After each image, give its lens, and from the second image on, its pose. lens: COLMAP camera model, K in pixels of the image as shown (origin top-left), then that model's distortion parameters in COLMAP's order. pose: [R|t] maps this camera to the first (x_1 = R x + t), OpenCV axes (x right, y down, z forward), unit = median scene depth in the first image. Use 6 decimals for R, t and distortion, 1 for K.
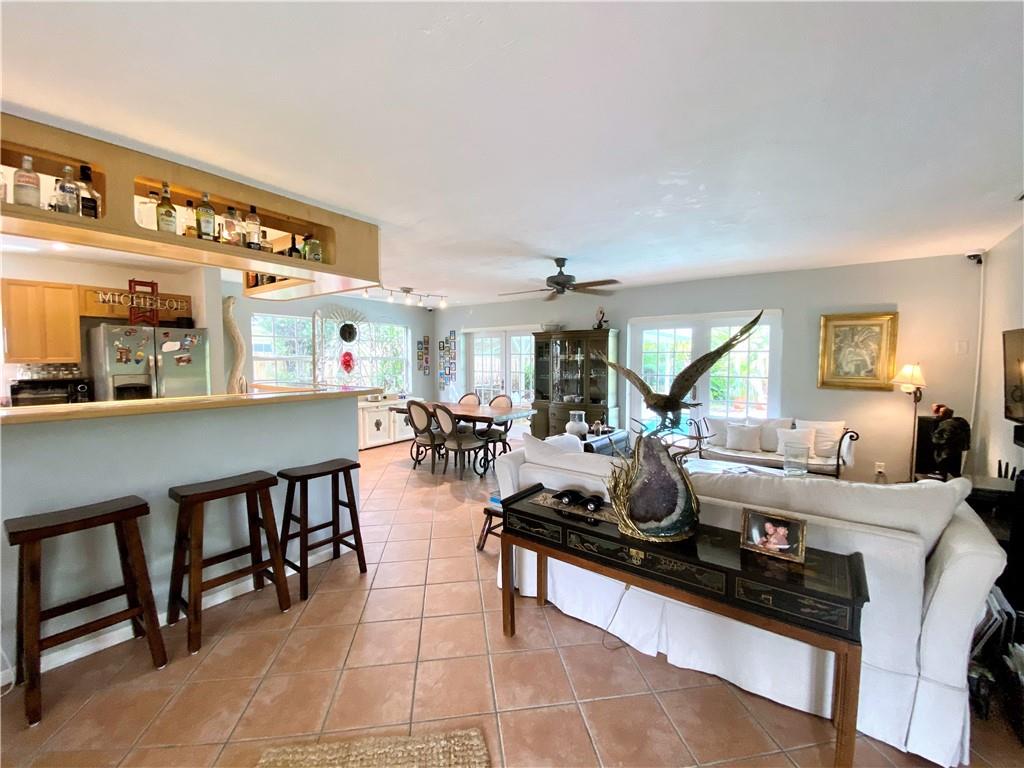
lens RADIAL K [[419.3, 0, 530.6], [0, 419.3, 381.6], [0, 0, 1]] dist [-0.028913, -0.000458]
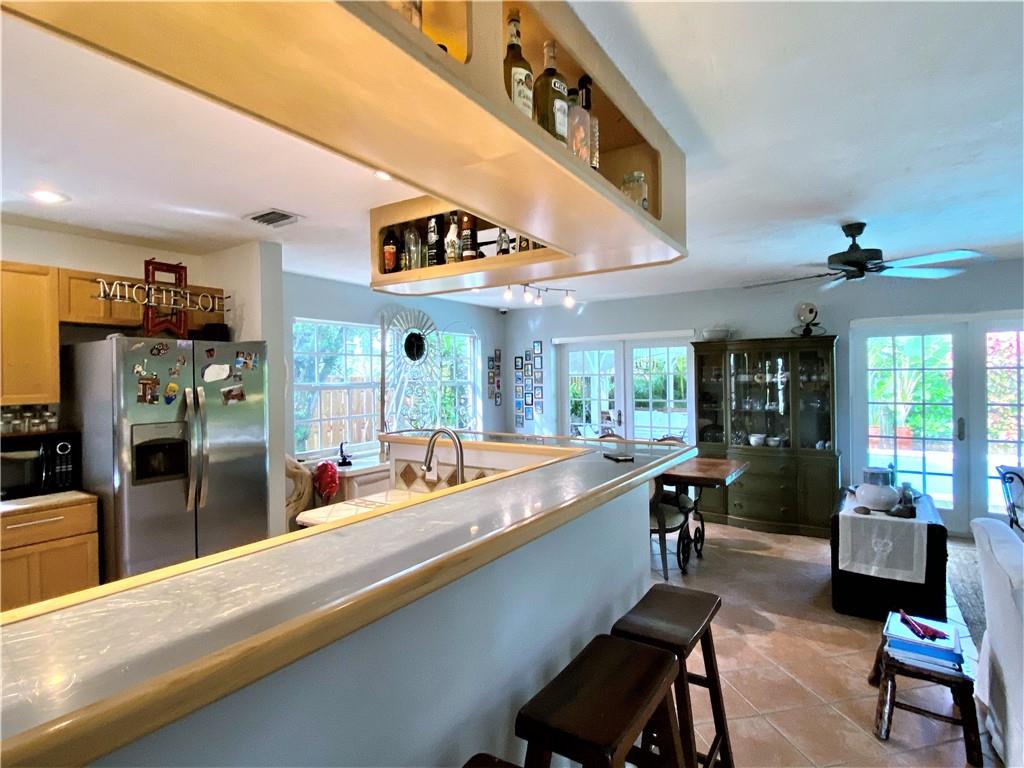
lens RADIAL K [[537.8, 0, 510.9], [0, 537.8, 375.3], [0, 0, 1]] dist [0.007755, -0.004588]
pose [[0.999760, -0.015138, 0.015837, -0.368530], [0.015975, 0.998406, -0.054125, -0.026015], [-0.014993, 0.054365, 0.998409, 0.171926]]
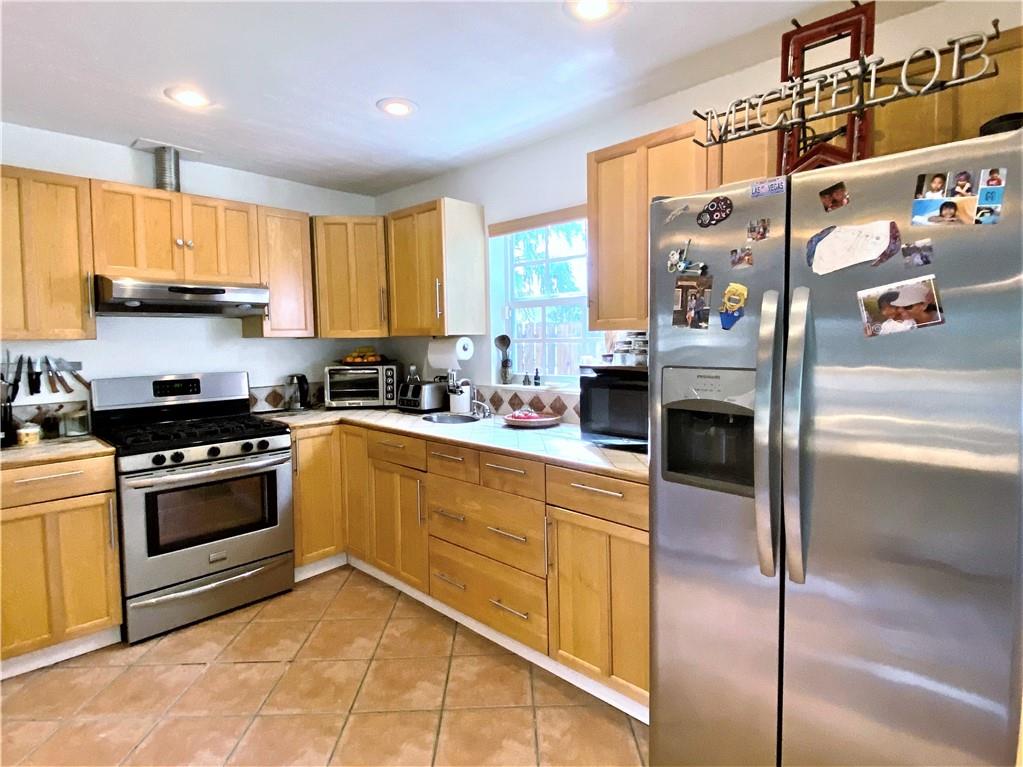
lens RADIAL K [[537.3, 0, 543.4], [0, 537.3, 366.1], [0, 0, 1]] dist [0.007755, -0.004588]
pose [[-0.124456, 0.047574, -0.991084, -0.450796], [-0.043216, 0.997642, 0.053316, -0.024510], [0.991284, 0.049466, -0.122106, 0.694170]]
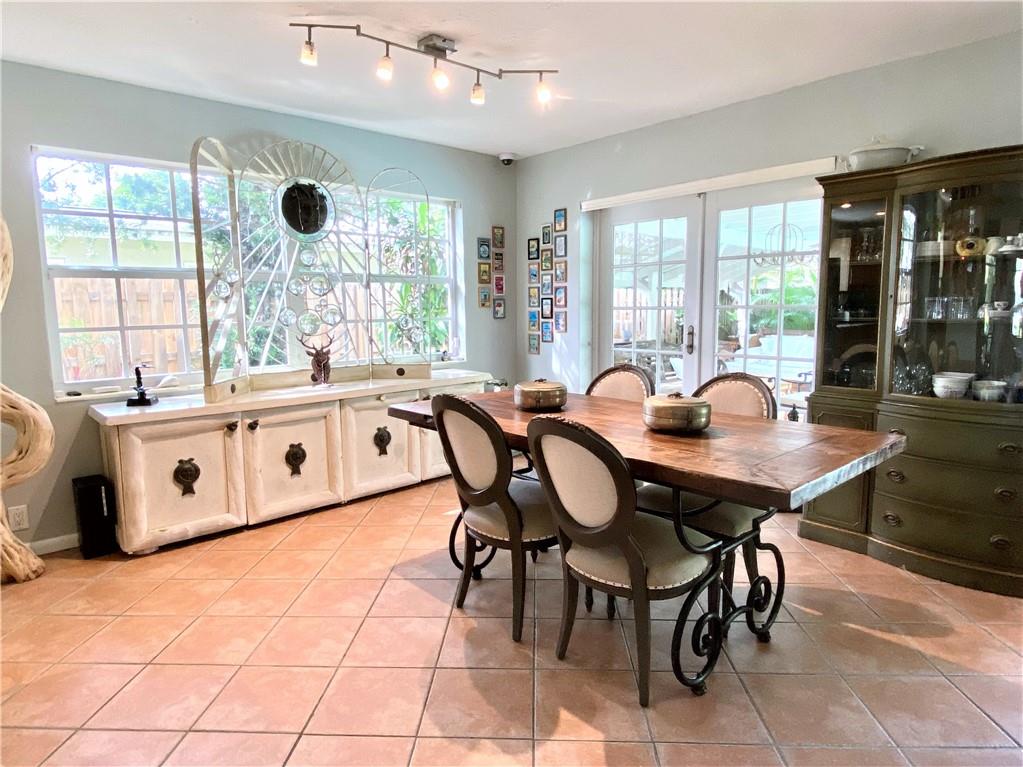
lens RADIAL K [[621.0, 0, 510.2], [0, 621.0, 390.7], [0, 0, 1]] dist [-0.007749, -0.005560]
pose [[0.973529, 0.016409, -0.227975, -0.139638], [0.002596, 0.996562, 0.082815, 0.007835], [0.228550, -0.081214, 0.970139, 0.580781]]
